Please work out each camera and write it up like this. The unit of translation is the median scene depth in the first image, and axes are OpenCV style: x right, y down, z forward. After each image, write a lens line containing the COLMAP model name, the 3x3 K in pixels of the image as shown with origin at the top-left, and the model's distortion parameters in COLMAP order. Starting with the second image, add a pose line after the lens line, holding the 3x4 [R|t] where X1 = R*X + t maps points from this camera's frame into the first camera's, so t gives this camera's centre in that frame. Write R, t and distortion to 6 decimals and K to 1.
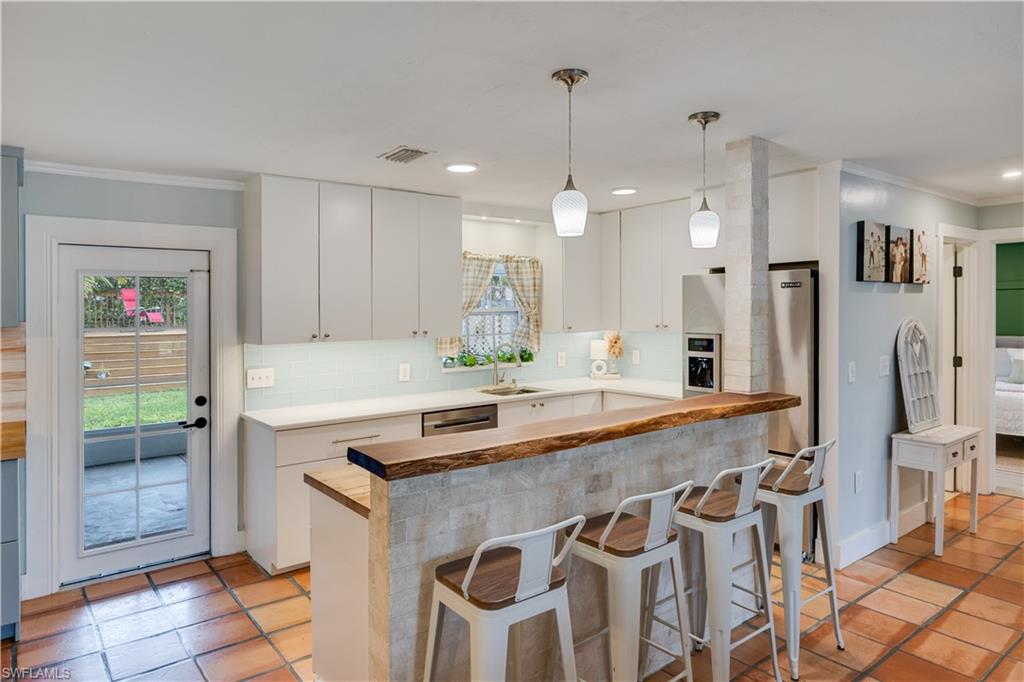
lens RADIAL K [[634.8, 0, 456.4], [0, 634.8, 312.5], [0, 0, 1]] dist [0.007635, -0.000102]
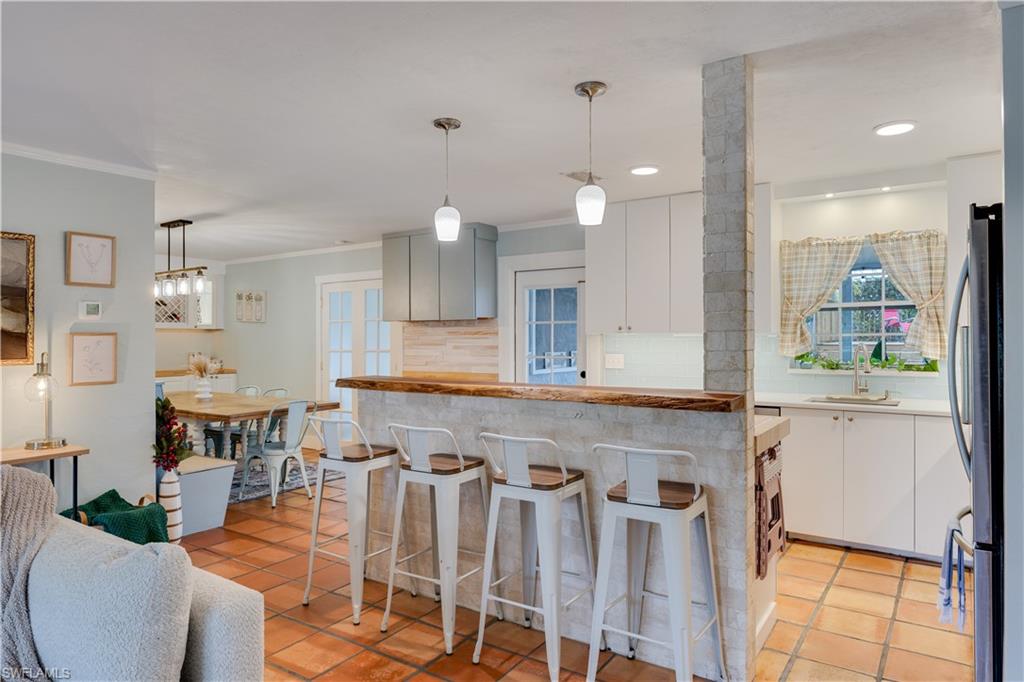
lens RADIAL K [[634.8, 0, 514.6], [0, 634.8, 337.1], [0, 0, 1]] dist [0.007635, -0.000102]
pose [[0.333277, 0.013708, -0.942729, 0.918056], [-0.003470, 0.999905, 0.013313, 0.040271], [0.942823, -0.001166, 0.333293, 0.416925]]
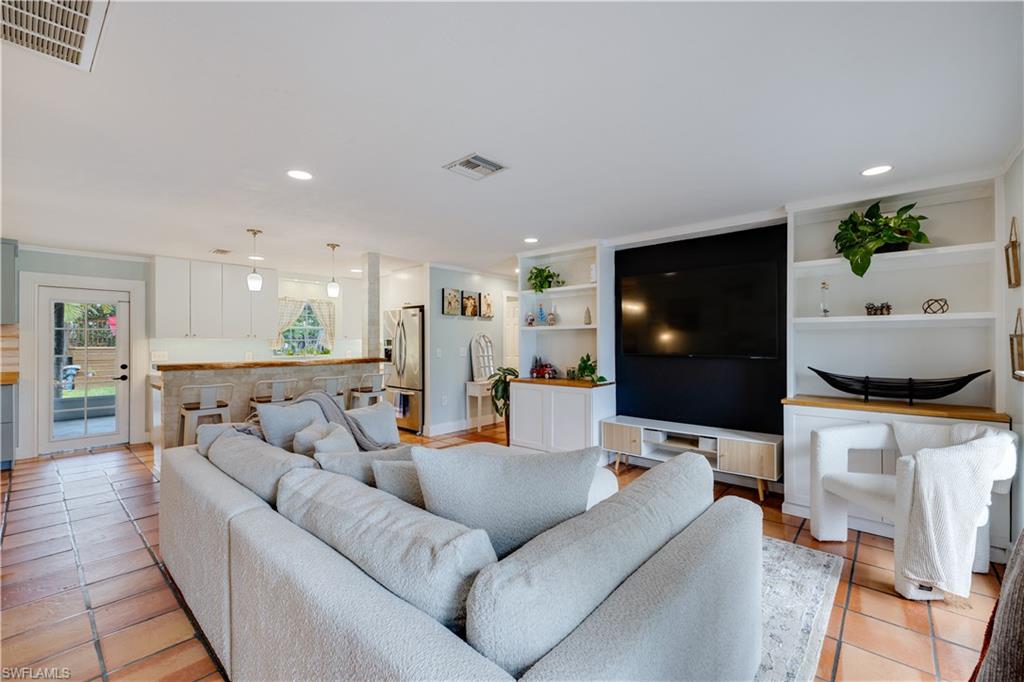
lens RADIAL K [[450.8, 0, 479.2], [0, 450.8, 345.2], [0, 0, 1]] dist [0.017747, 0.000111]
pose [[0.984539, 0.010927, 0.174822, 0.476045], [-0.011542, 0.999930, 0.002505, 0.058564], [-0.174783, -0.004484, 0.984597, -0.646804]]
